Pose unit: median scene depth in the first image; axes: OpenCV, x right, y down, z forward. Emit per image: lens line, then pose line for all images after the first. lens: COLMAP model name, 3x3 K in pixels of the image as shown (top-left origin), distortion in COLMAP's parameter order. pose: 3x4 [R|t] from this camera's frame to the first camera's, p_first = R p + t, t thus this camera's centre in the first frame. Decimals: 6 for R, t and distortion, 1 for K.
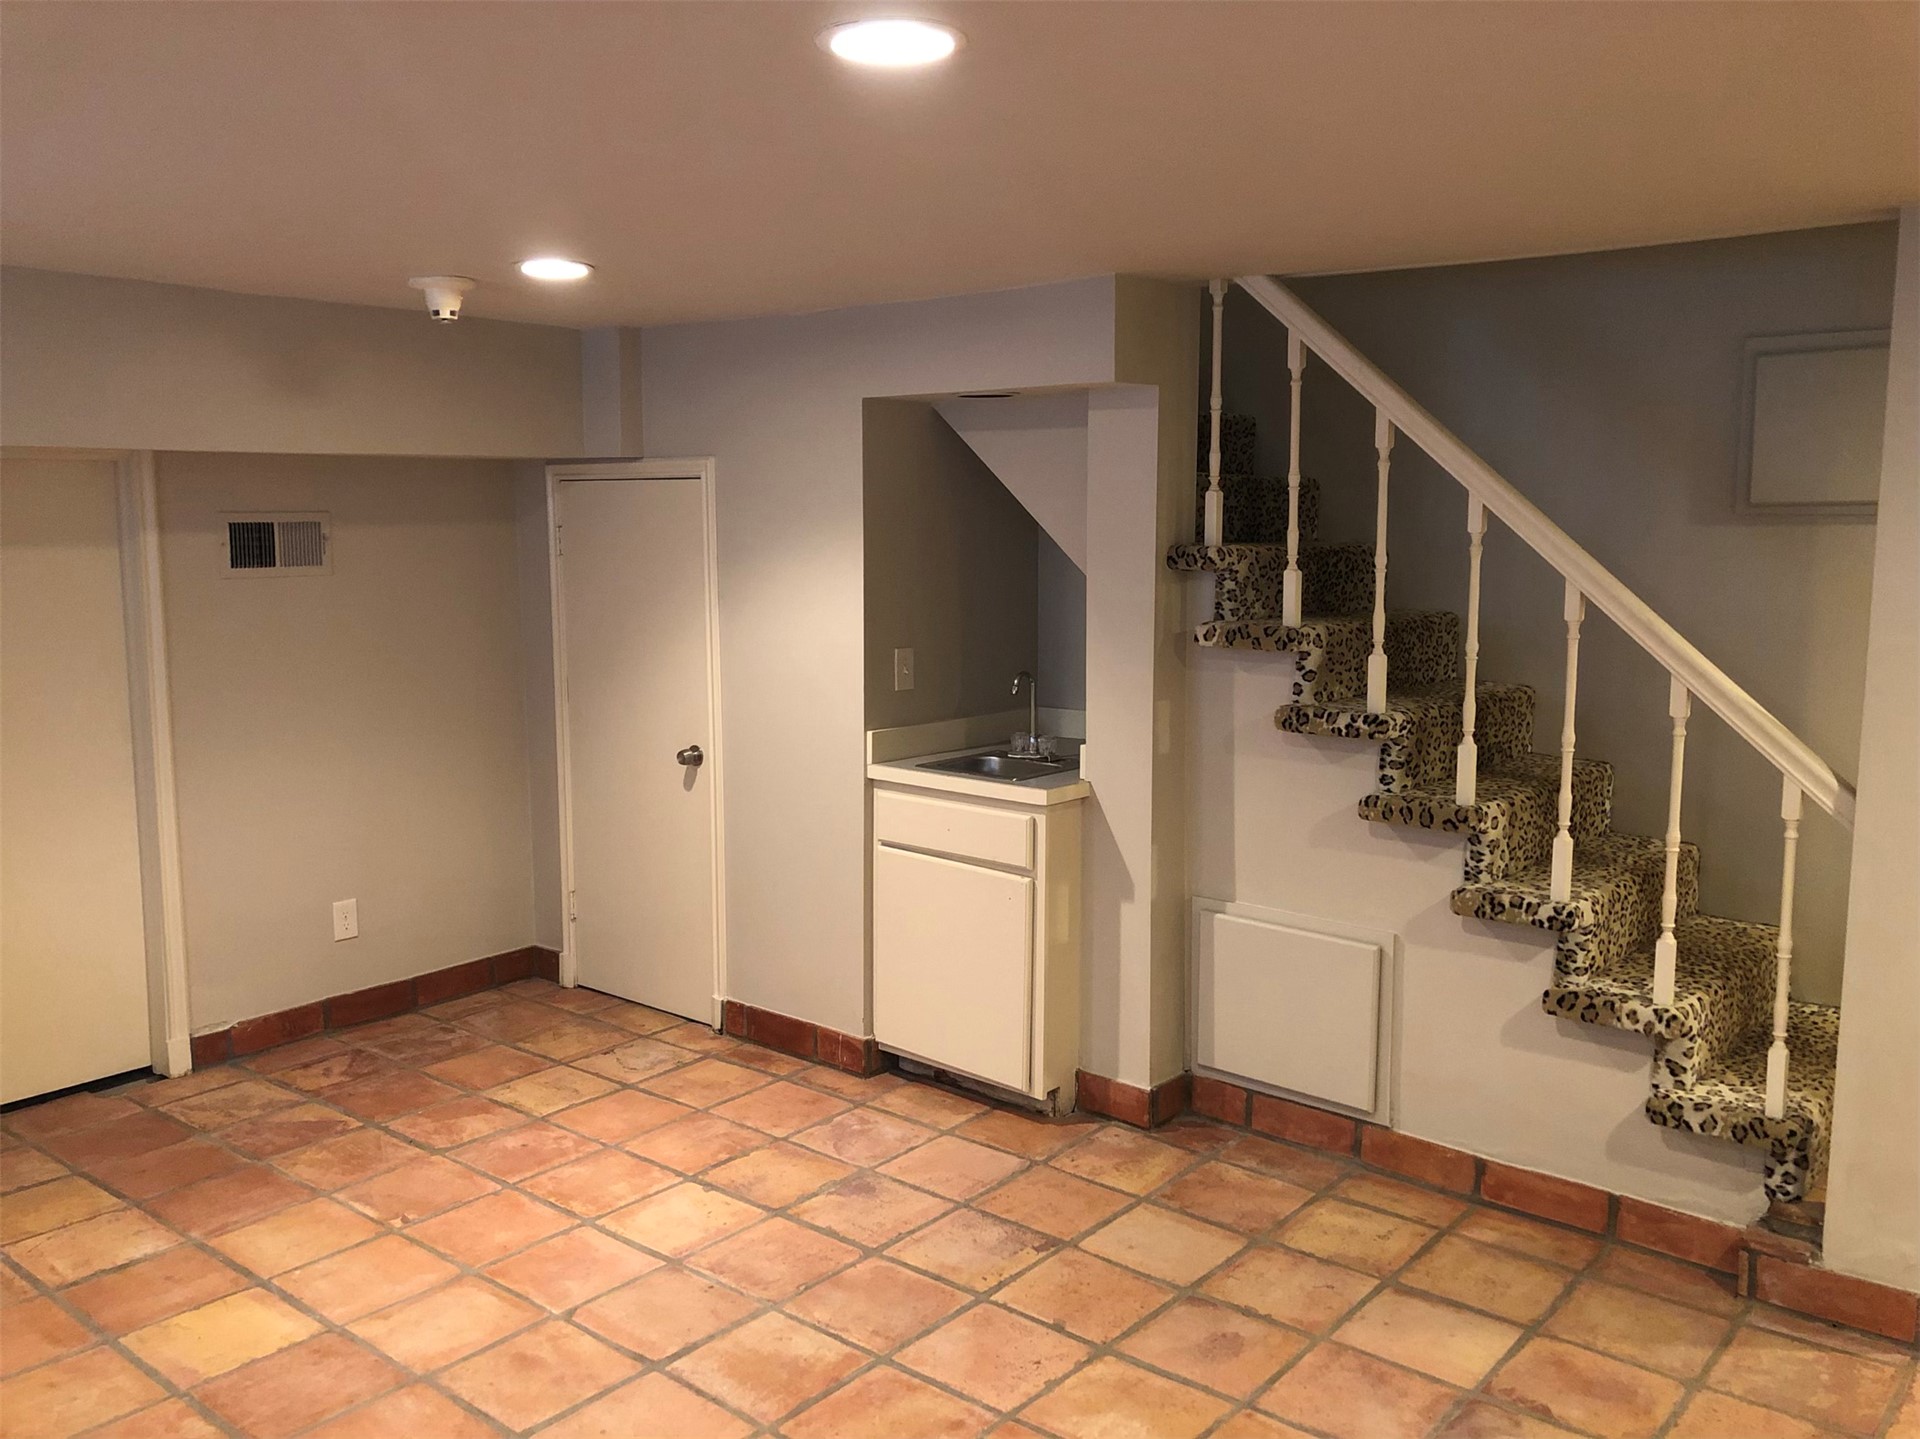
lens RADIAL K [[1561.4, 0, 960.0], [0, 1561.4, 719.5], [0, 0, 1]] dist [0.036159, -0.006004]
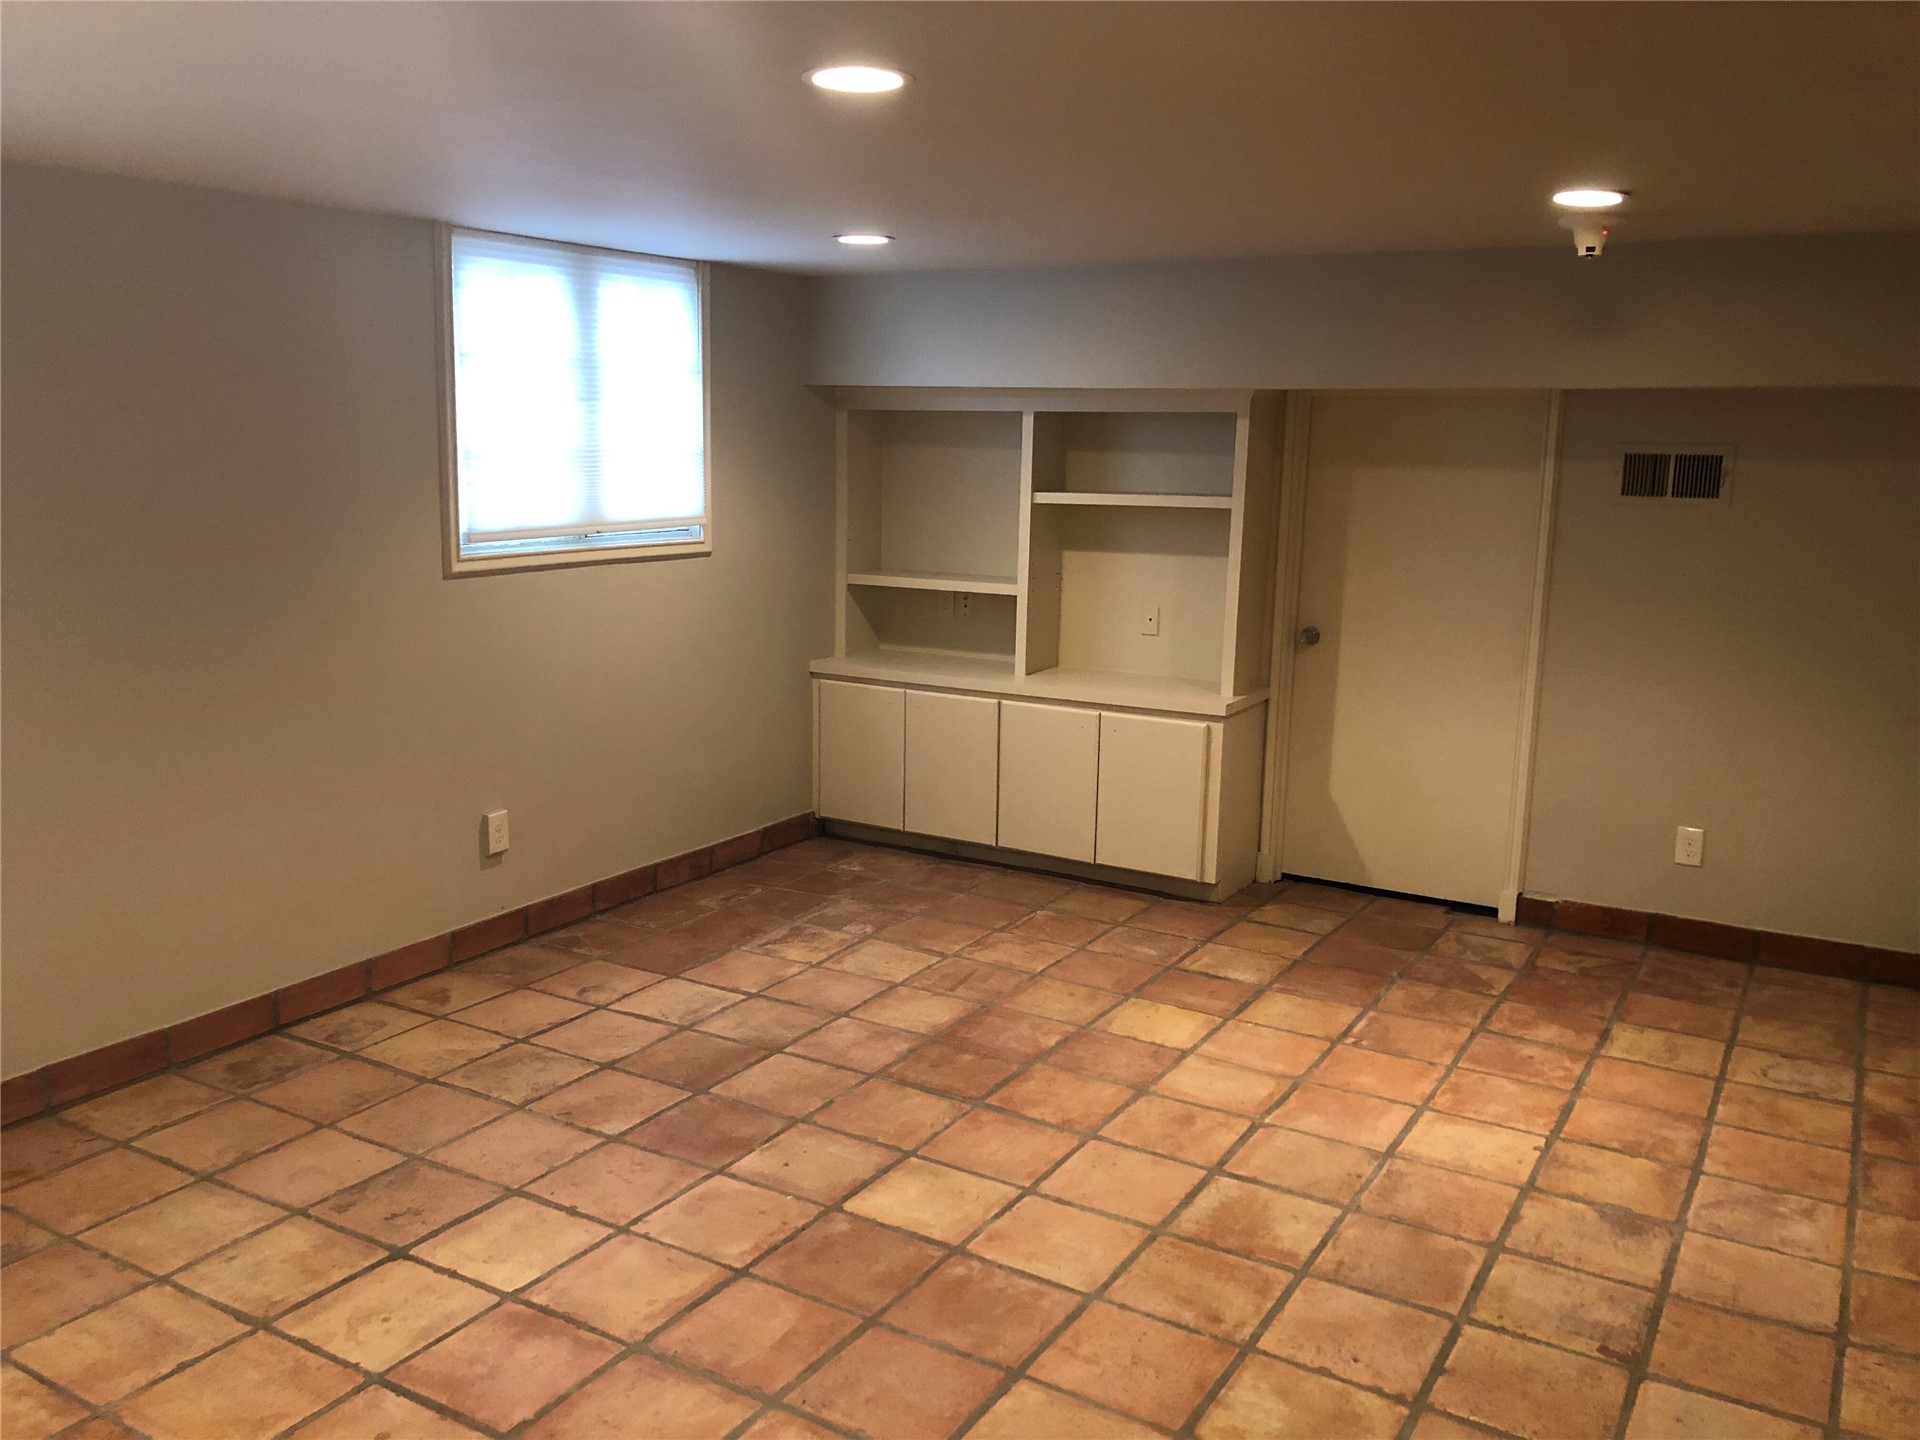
lens RADIAL K [[1561.4, 0, 960.0], [0, 1561.4, 720.0], [0, 0, 1]] dist [0.036159, -0.006004]
pose [[0.174037, 0.184117, -0.967374, 0.649464], [-0.151720, 0.975649, 0.158397, -0.056074], [0.972981, 0.119203, 0.197734, 0.419089]]
